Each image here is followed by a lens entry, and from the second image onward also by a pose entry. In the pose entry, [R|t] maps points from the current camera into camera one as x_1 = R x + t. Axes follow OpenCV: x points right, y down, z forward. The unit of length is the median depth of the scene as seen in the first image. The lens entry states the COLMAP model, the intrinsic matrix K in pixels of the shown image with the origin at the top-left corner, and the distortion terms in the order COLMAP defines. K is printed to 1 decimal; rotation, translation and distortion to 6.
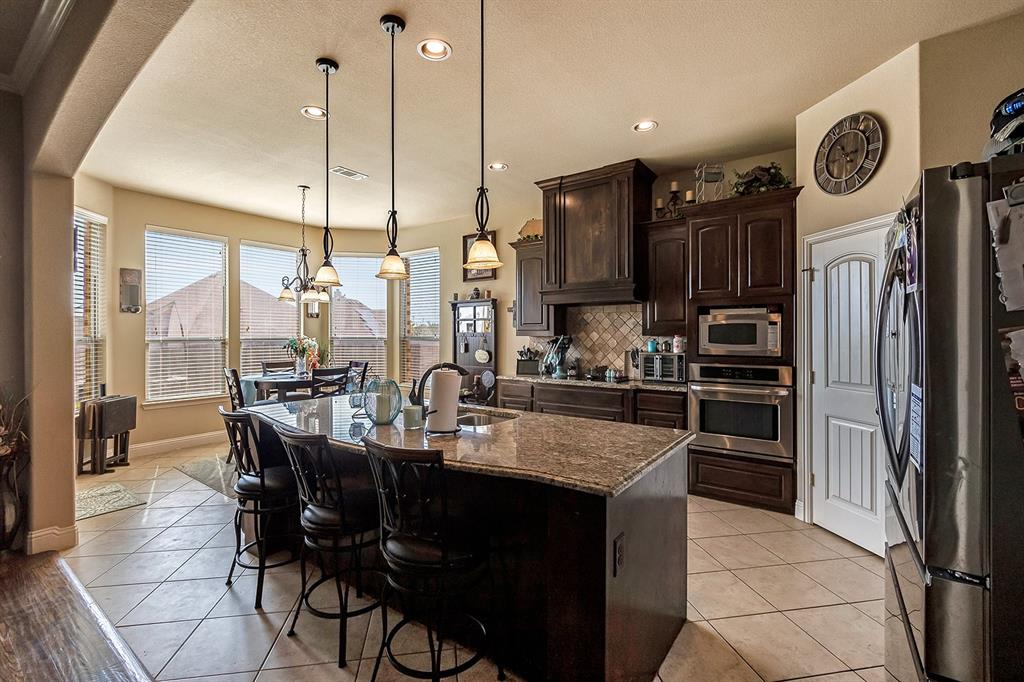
lens RADIAL K [[448.9, 0, 511.8], [0, 448.9, 336.5], [0, 0, 1]] dist [-0.002219, -0.000258]
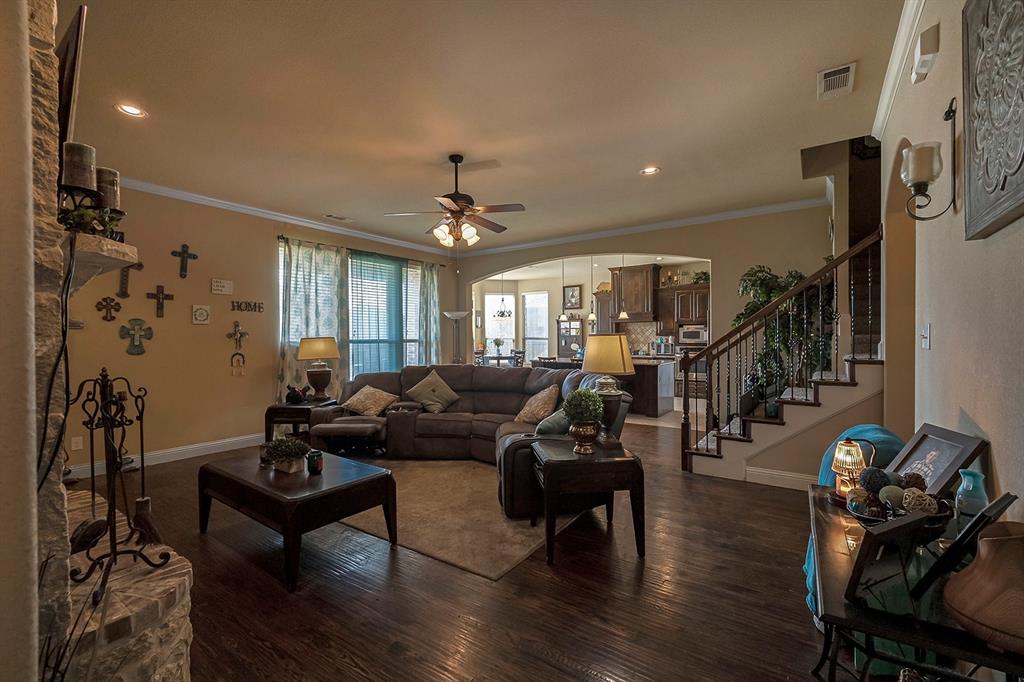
lens RADIAL K [[443.7, 0, 512.0], [0, 443.7, 341.0], [0, 0, 1]] dist [-0.002862, -0.000207]
pose [[0.999907, -0.005070, 0.012662, -0.468040], [0.005017, 0.999978, 0.004256, 0.010395], [-0.012684, -0.004192, 0.999911, -1.248162]]
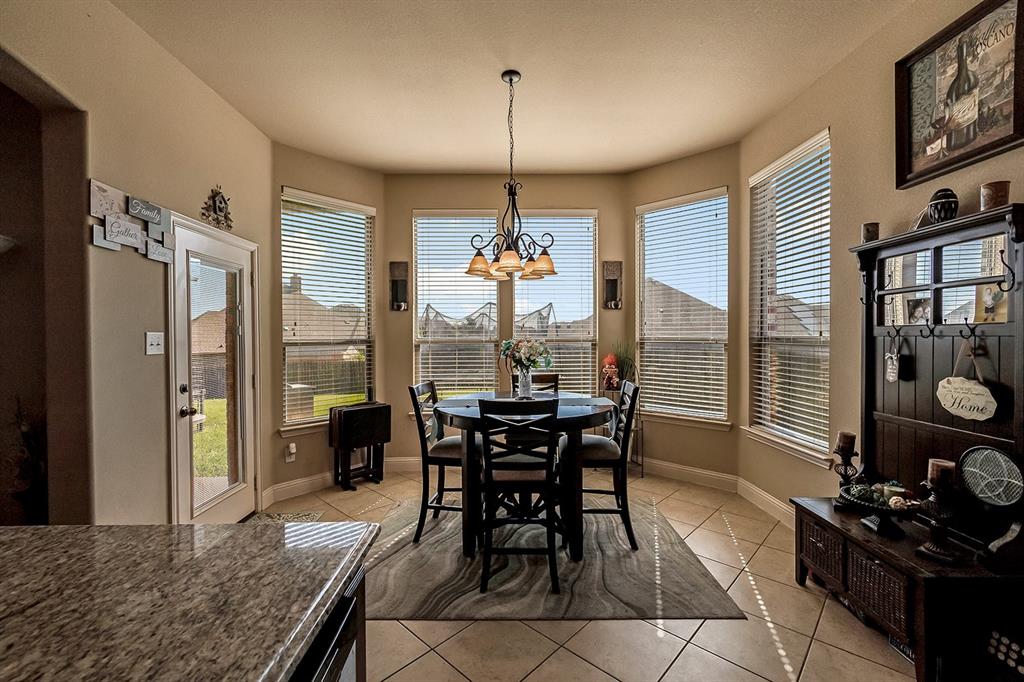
lens RADIAL K [[430.8, 0, 512.0], [0, 430.8, 341.0], [0, 0, 1]] dist [-0.003197, -0.000312]
pose [[0.605685, 0.006286, -0.795679, -0.024238], [0.000140, 0.999968, 0.008007, 0.001337], [0.795704, -0.004961, 0.605665, 0.696253]]
